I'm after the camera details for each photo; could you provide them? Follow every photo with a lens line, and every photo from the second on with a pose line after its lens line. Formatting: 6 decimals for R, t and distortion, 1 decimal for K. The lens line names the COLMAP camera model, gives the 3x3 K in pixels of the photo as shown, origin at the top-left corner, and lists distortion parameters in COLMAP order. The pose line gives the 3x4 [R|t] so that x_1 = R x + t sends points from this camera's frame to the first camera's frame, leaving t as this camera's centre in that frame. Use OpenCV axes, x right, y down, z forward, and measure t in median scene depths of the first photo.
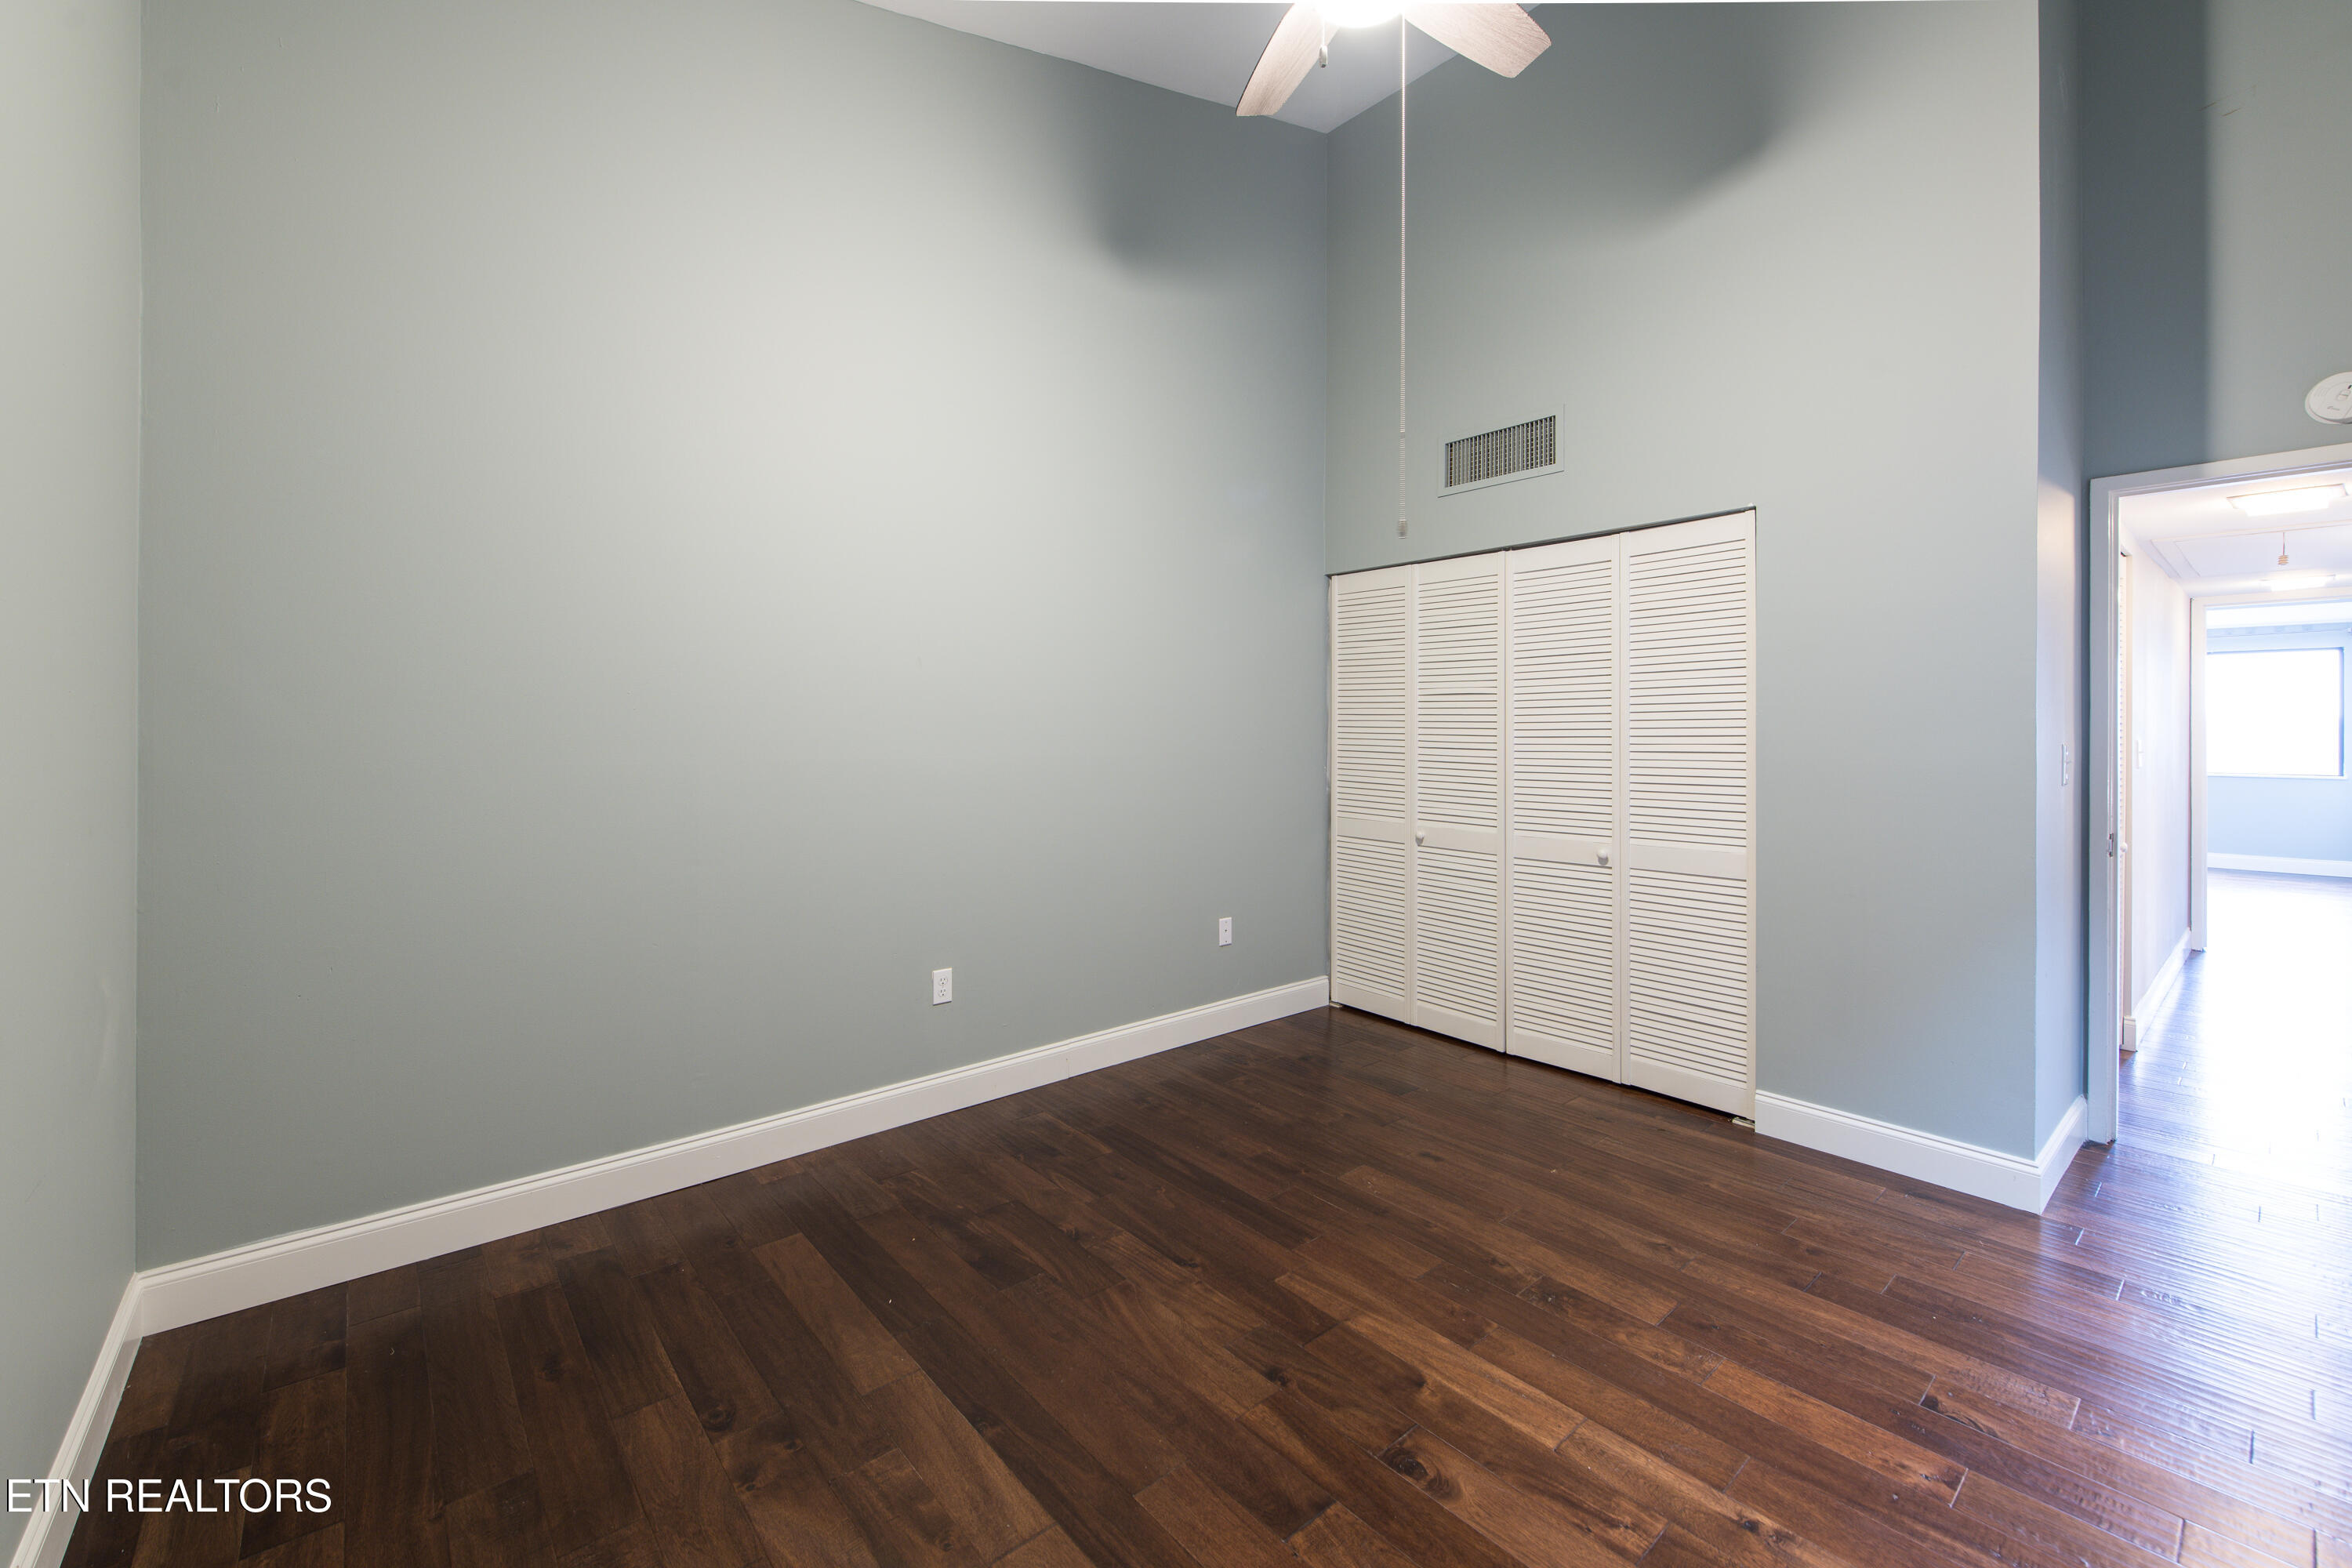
lens RADIAL K [[966.8, 0, 1173.7], [0, 966.8, 722.3], [0, 0, 1]] dist [-0.014423, -0.000389]
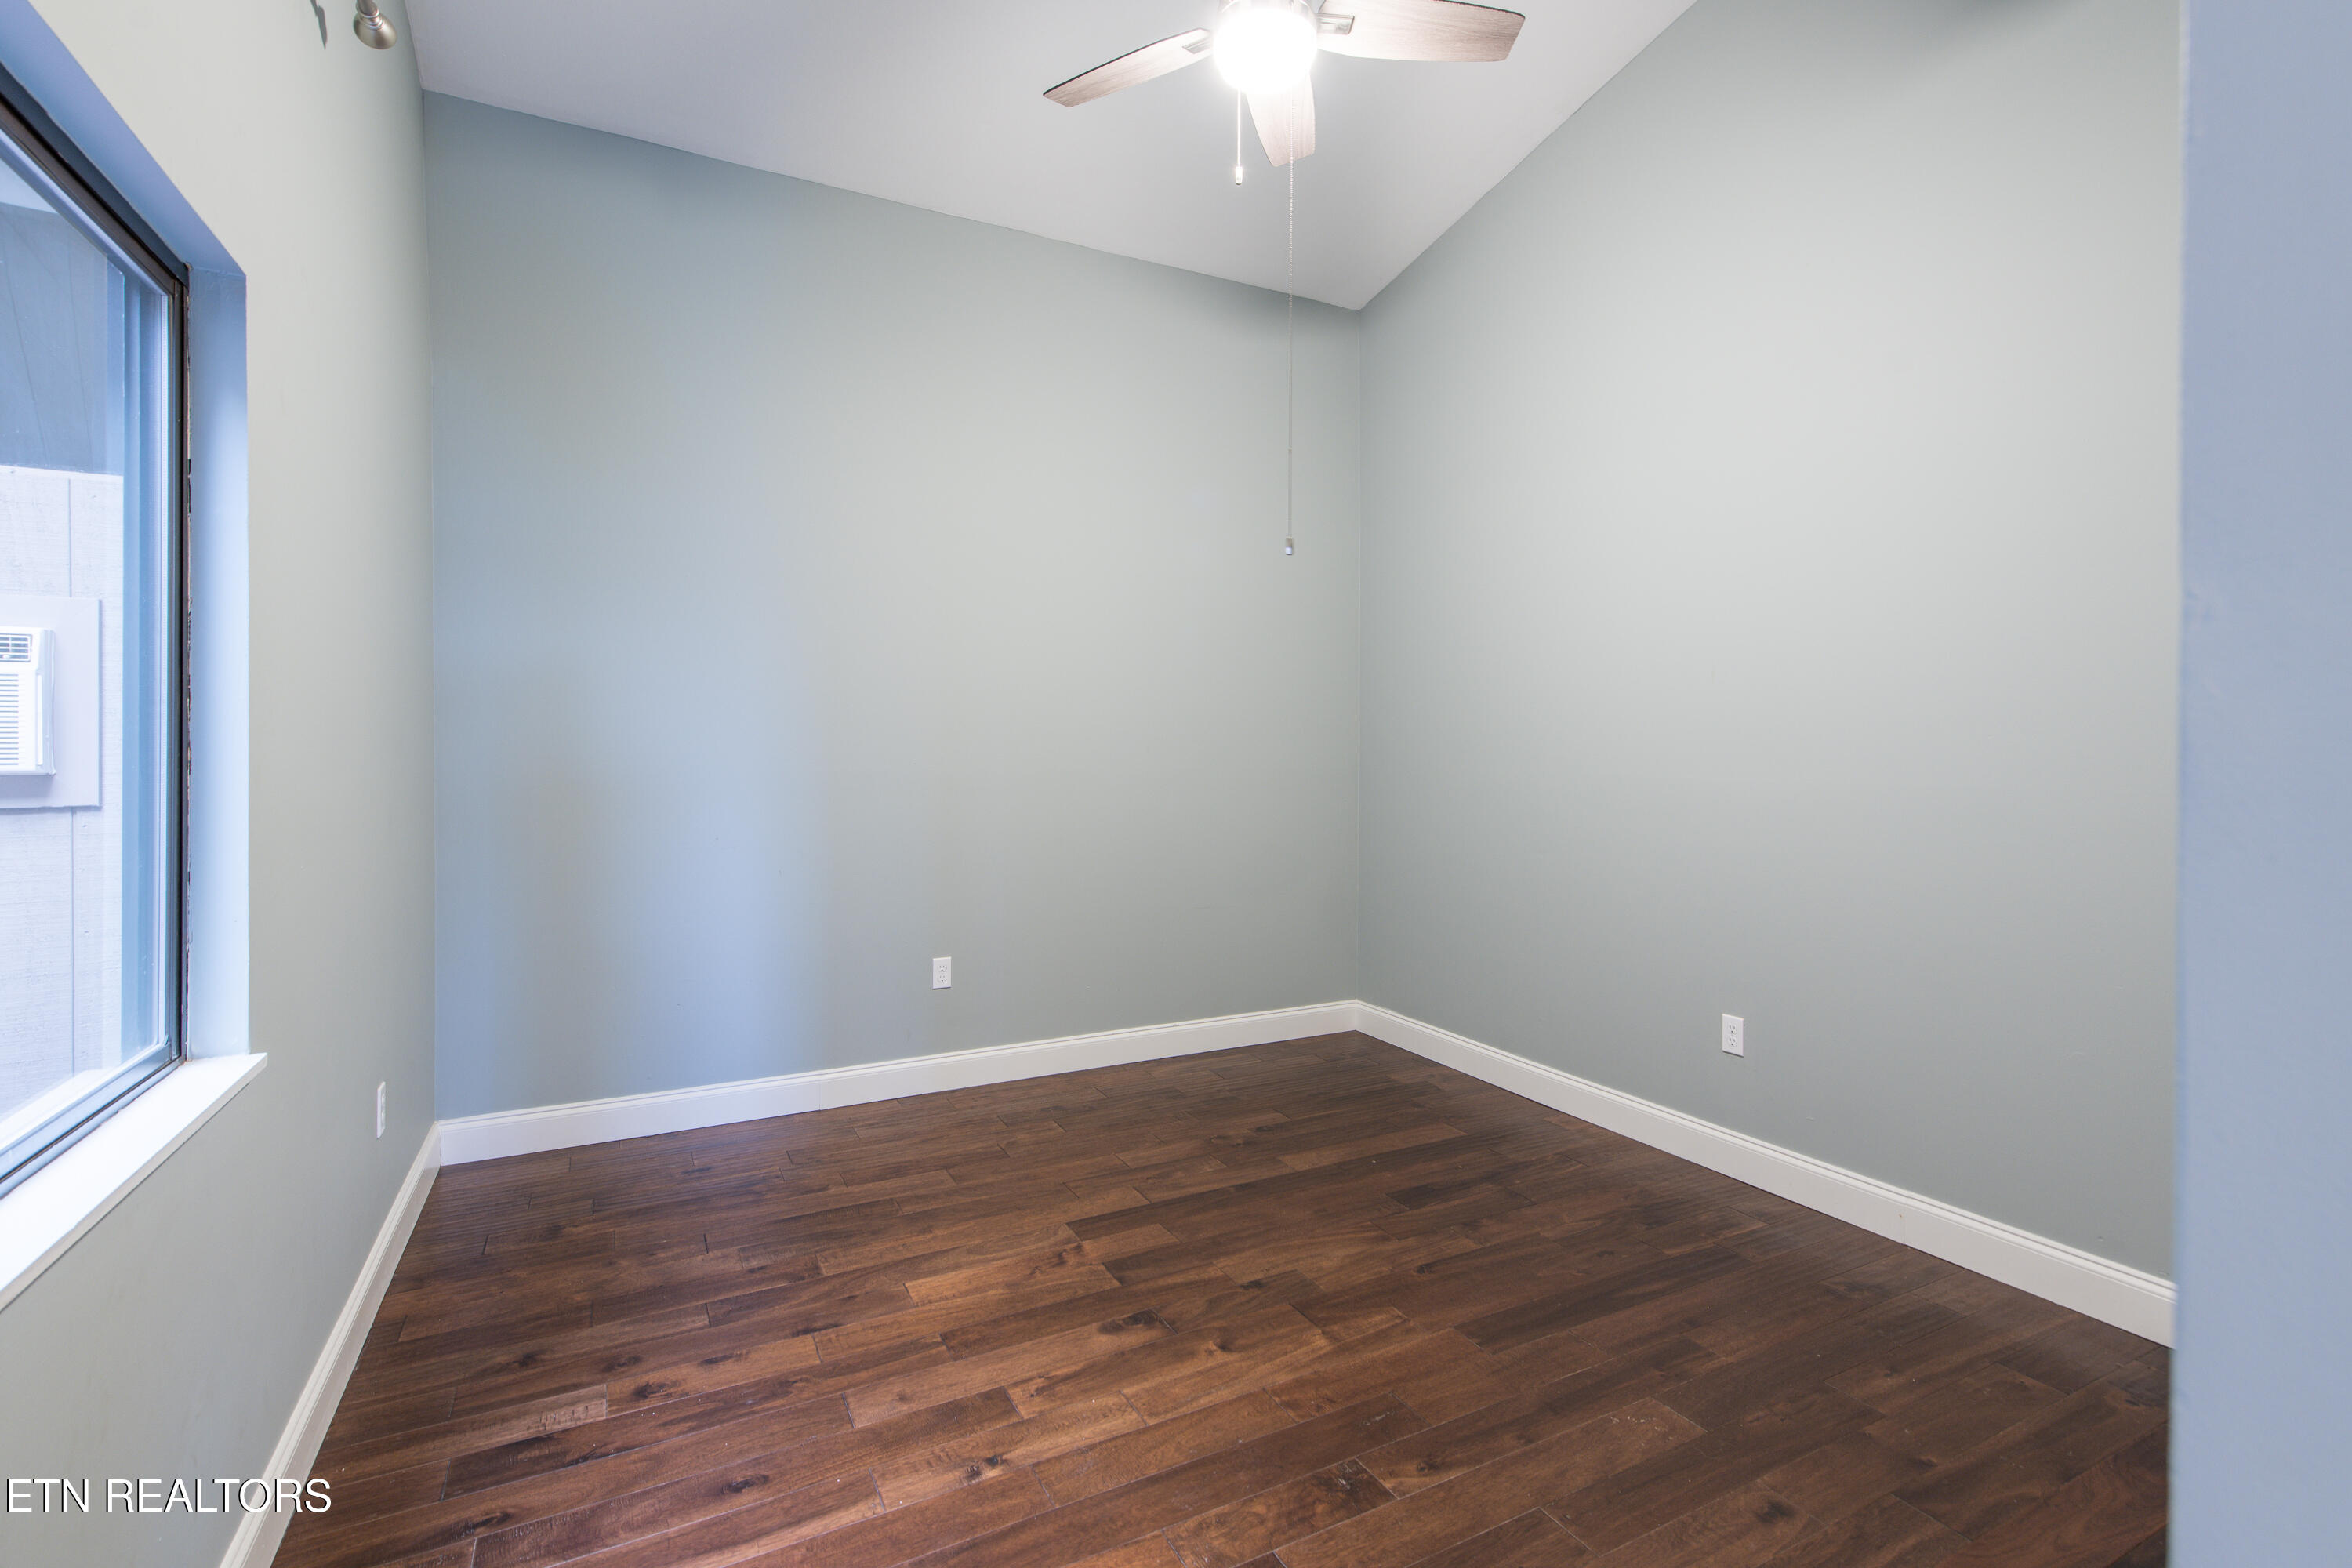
lens RADIAL K [[1069.6, 0, 1175.8], [0, 1069.6, 738.8], [0, 0, 1]] dist [0.000186, -0.000129]
pose [[-0.211850, 0.002002, -0.977300, 1.290793], [-0.003457, 0.999990, 0.002797, -0.009508], [0.977296, 0.003971, -0.211841, 1.061244]]
